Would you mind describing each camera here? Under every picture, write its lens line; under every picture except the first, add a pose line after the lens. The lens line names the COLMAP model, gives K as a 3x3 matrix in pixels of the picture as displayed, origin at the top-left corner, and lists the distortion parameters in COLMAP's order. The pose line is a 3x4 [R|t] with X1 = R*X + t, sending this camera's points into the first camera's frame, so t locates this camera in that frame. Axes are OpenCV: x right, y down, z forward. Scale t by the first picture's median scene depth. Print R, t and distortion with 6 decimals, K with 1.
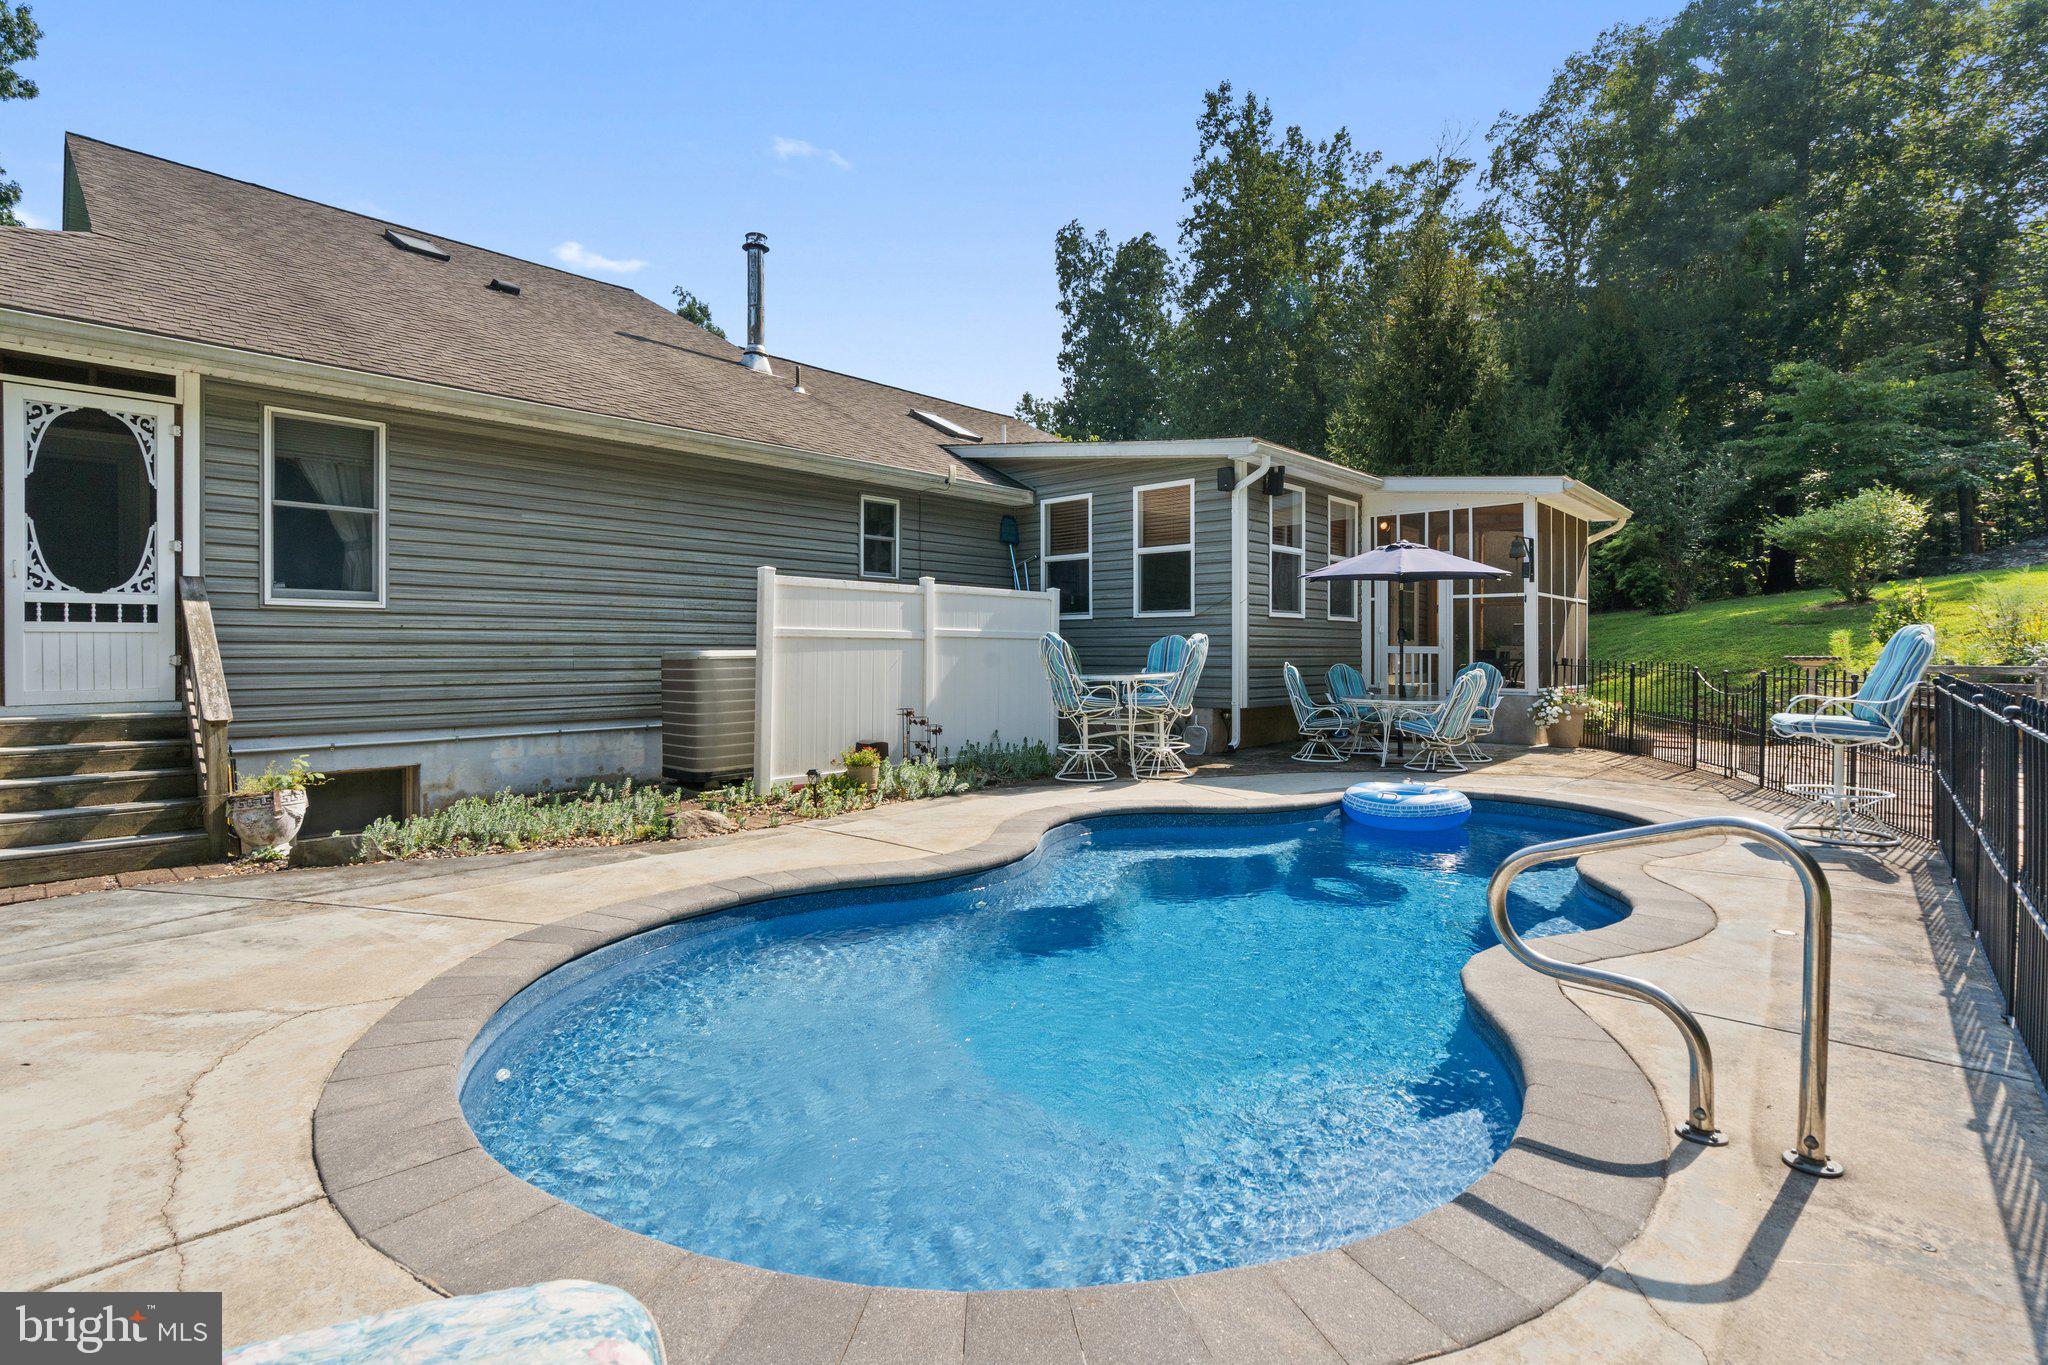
lens RADIAL K [[931.0, 0, 1024.9], [0, 931.0, 644.5], [0, 0, 1]] dist [0.000633, 0.000070]
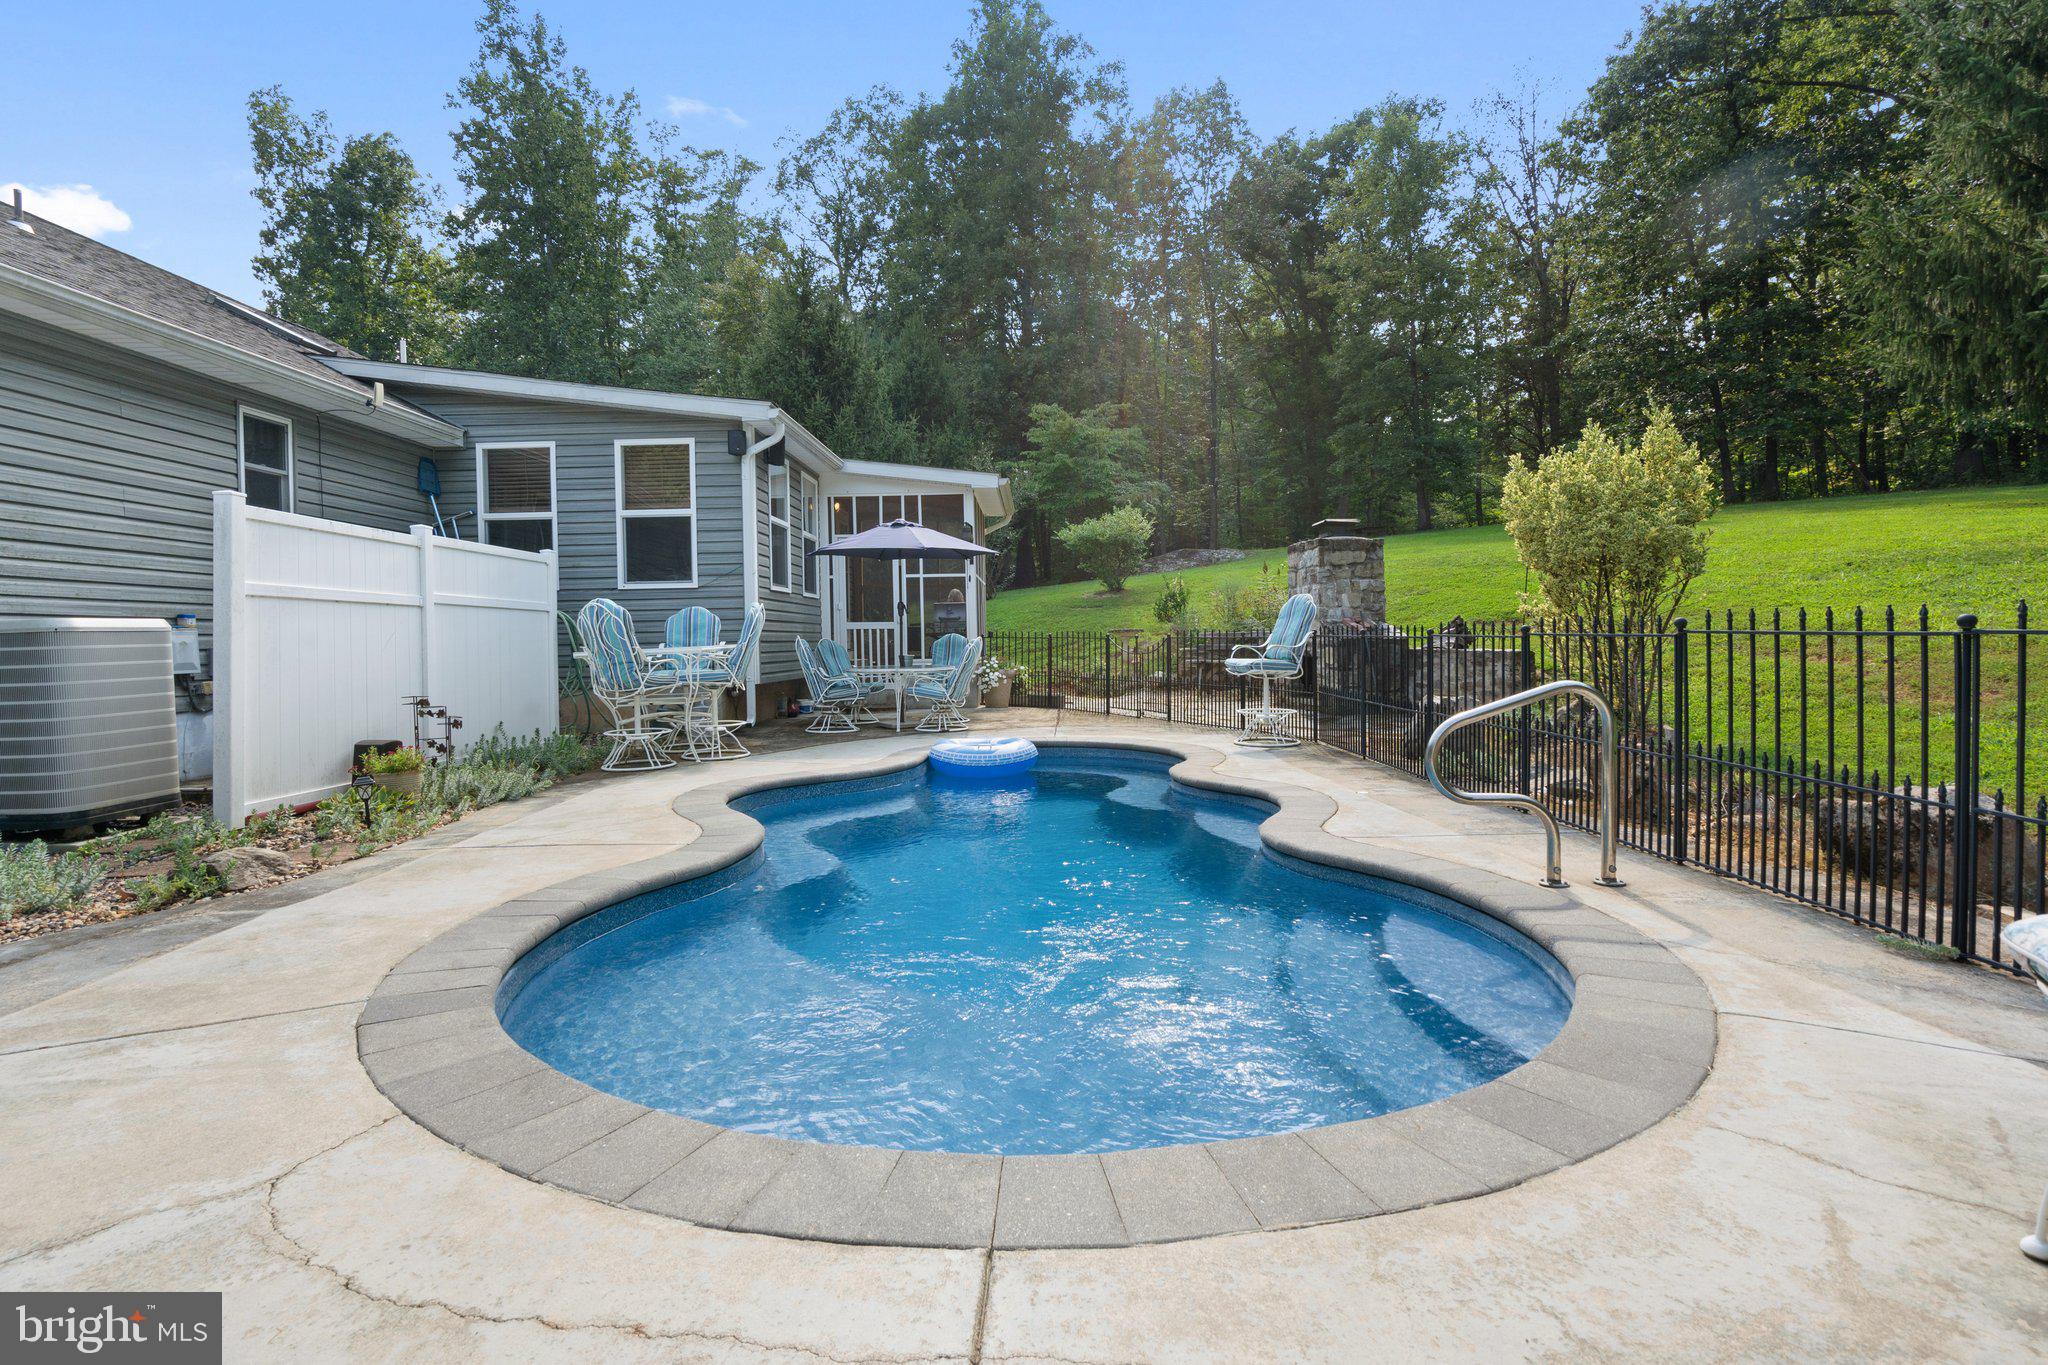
lens RADIAL K [[981.5, 0, 982.3], [0, 981.5, 643.7], [0, 0, 1]] dist [-0.000287, 0.000330]
pose [[0.765163, -0.015746, 0.643644, -0.155520], [0.012662, 0.999876, 0.009408, 0.013184], [-0.643712, 0.000952, 0.765267, 0.051265]]
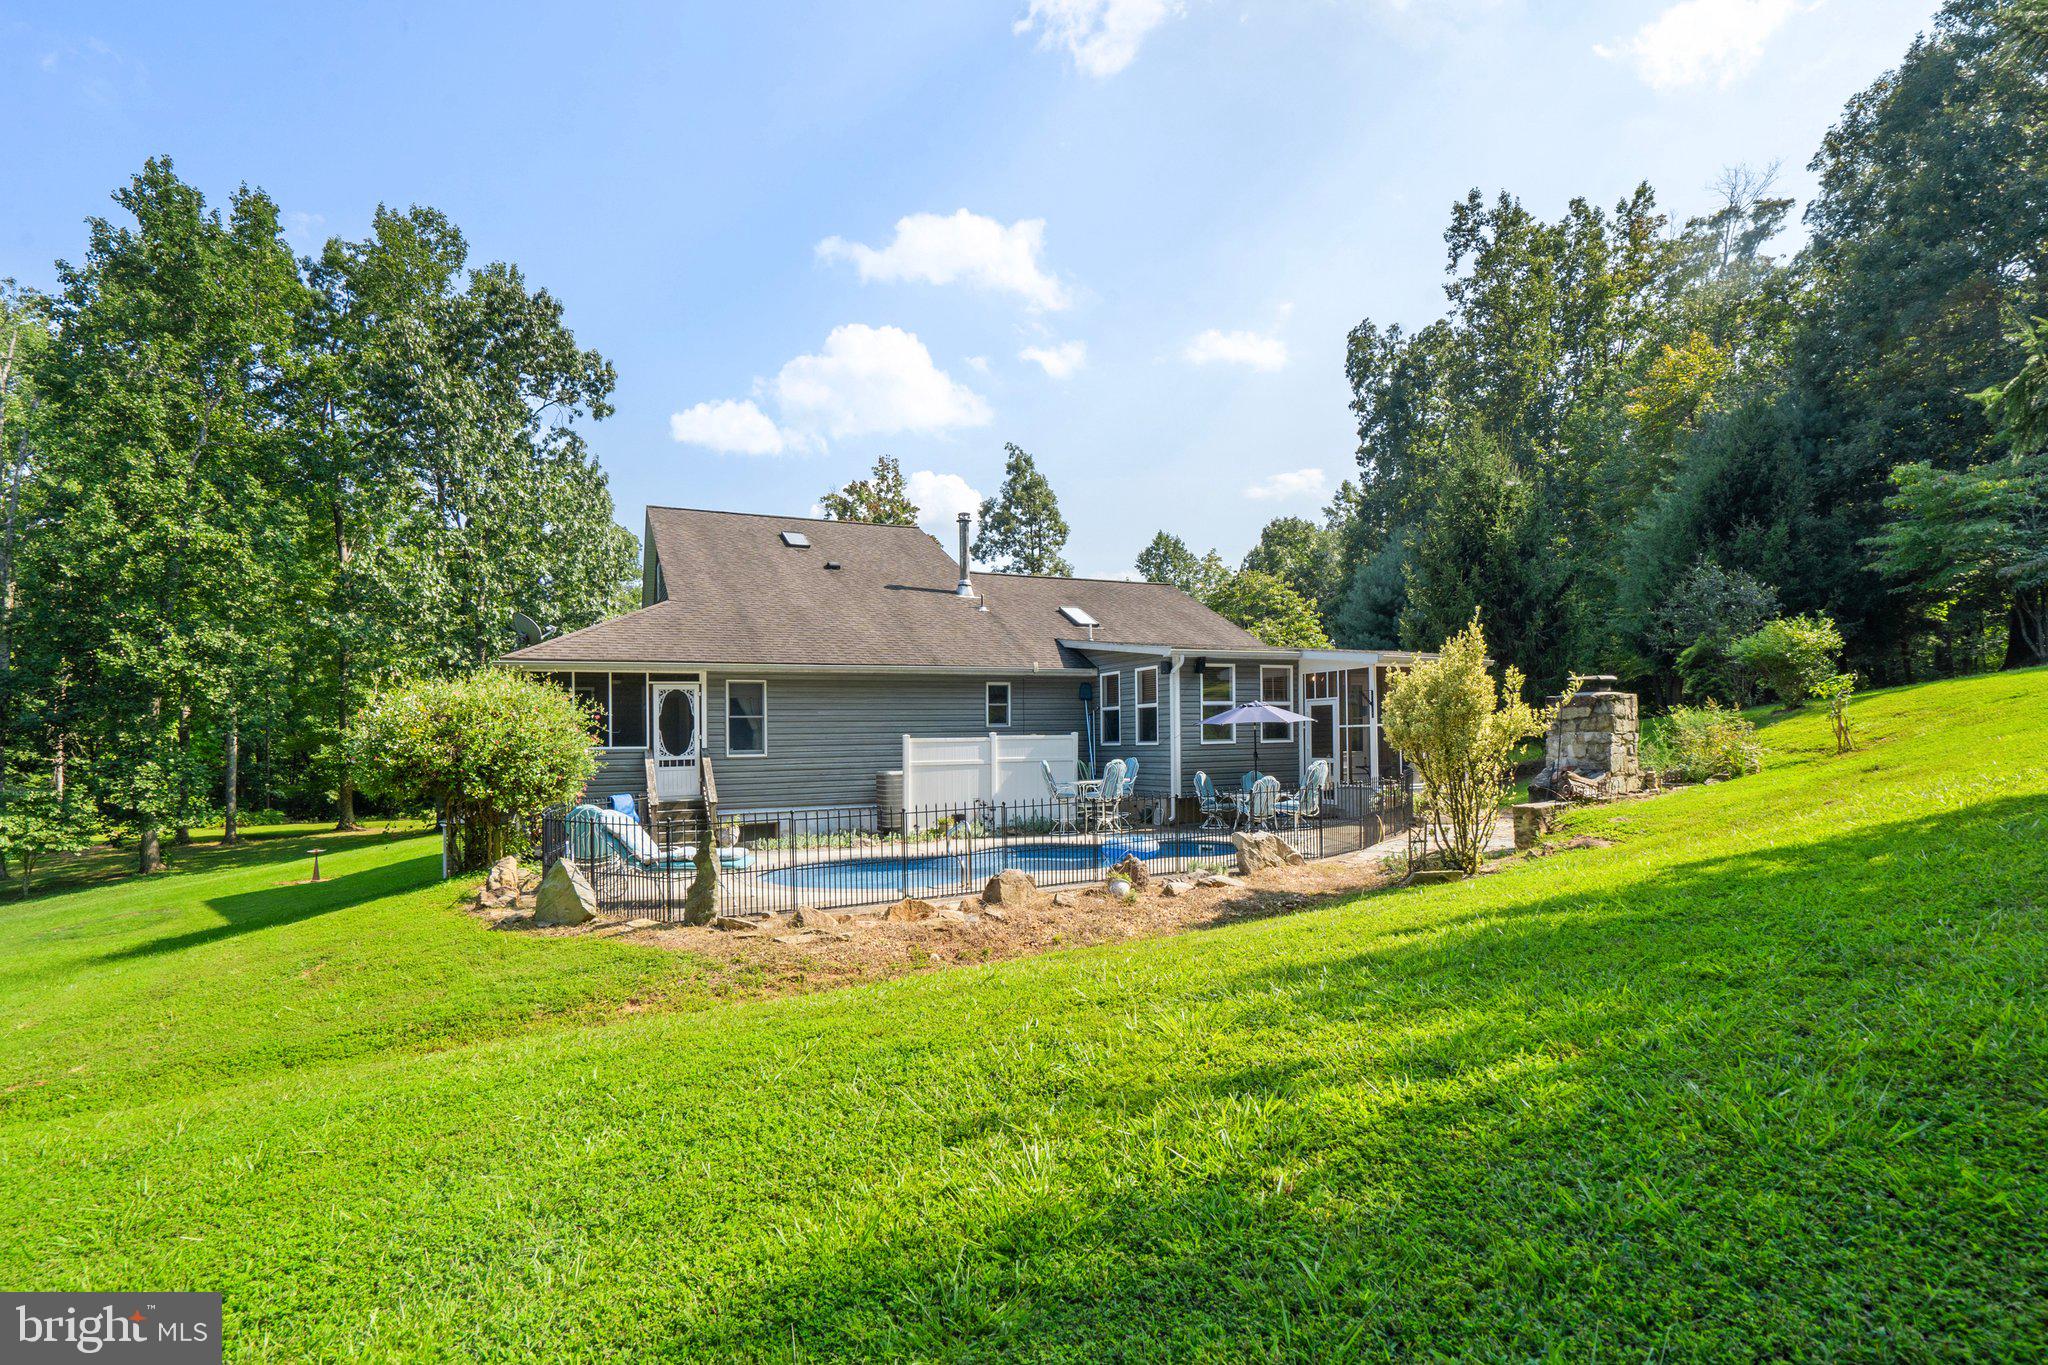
lens RADIAL K [[954.3, 0, 1011.8], [0, 954.3, 692.0], [0, 0, 1]] dist [0.000806, 0.000558]
pose [[0.919796, -0.043241, -0.390008, 0.453505], [0.026713, 0.998504, -0.047707, -0.036702], [0.391488, 0.033462, 0.919575, -0.539746]]
